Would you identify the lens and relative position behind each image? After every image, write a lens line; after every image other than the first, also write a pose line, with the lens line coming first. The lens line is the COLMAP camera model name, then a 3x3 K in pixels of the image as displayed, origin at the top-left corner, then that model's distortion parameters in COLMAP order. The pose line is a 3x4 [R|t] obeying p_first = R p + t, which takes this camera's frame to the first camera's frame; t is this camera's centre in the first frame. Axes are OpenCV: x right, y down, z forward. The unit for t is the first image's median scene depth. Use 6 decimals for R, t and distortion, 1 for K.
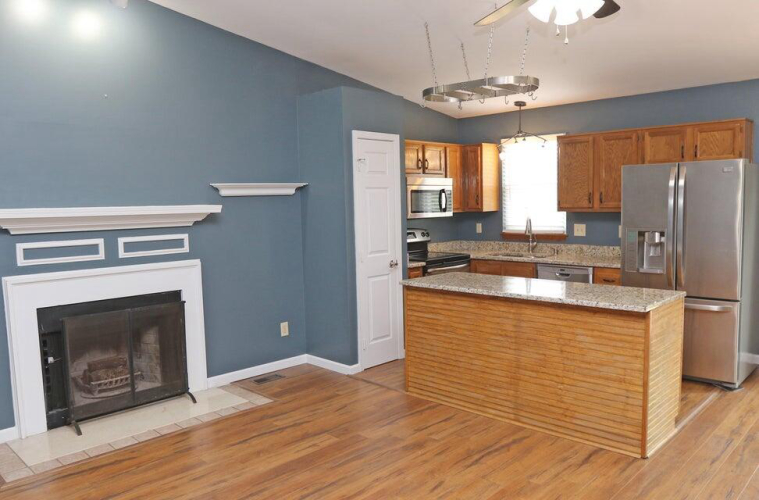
lens RADIAL K [[580.0, 0, 379.5], [0, 580.0, 250.0], [0, 0, 1]] dist [-0.059378, 0.004387]
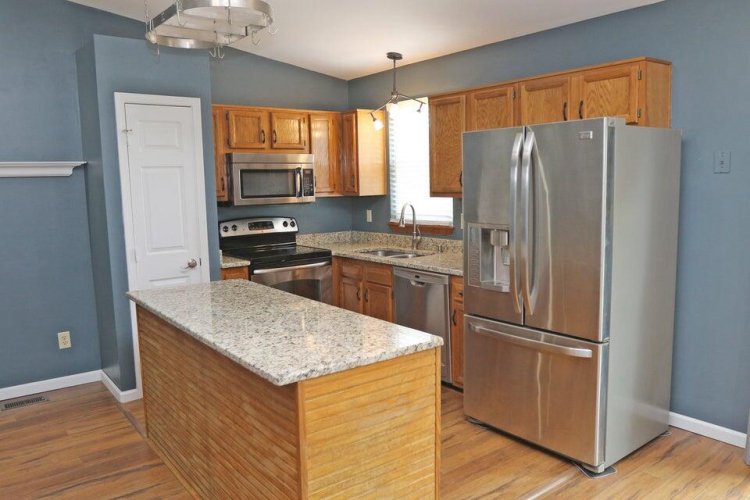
lens RADIAL K [[571.9, 0, 375.0], [0, 571.9, 250.0], [0, 0, 1]] dist [-0.054103, 0.002352]
pose [[0.990834, 0.018802, -0.133767, 0.355947], [-0.013605, 0.999121, 0.039660, -0.027454], [0.134396, -0.037477, 0.990219, 0.258461]]
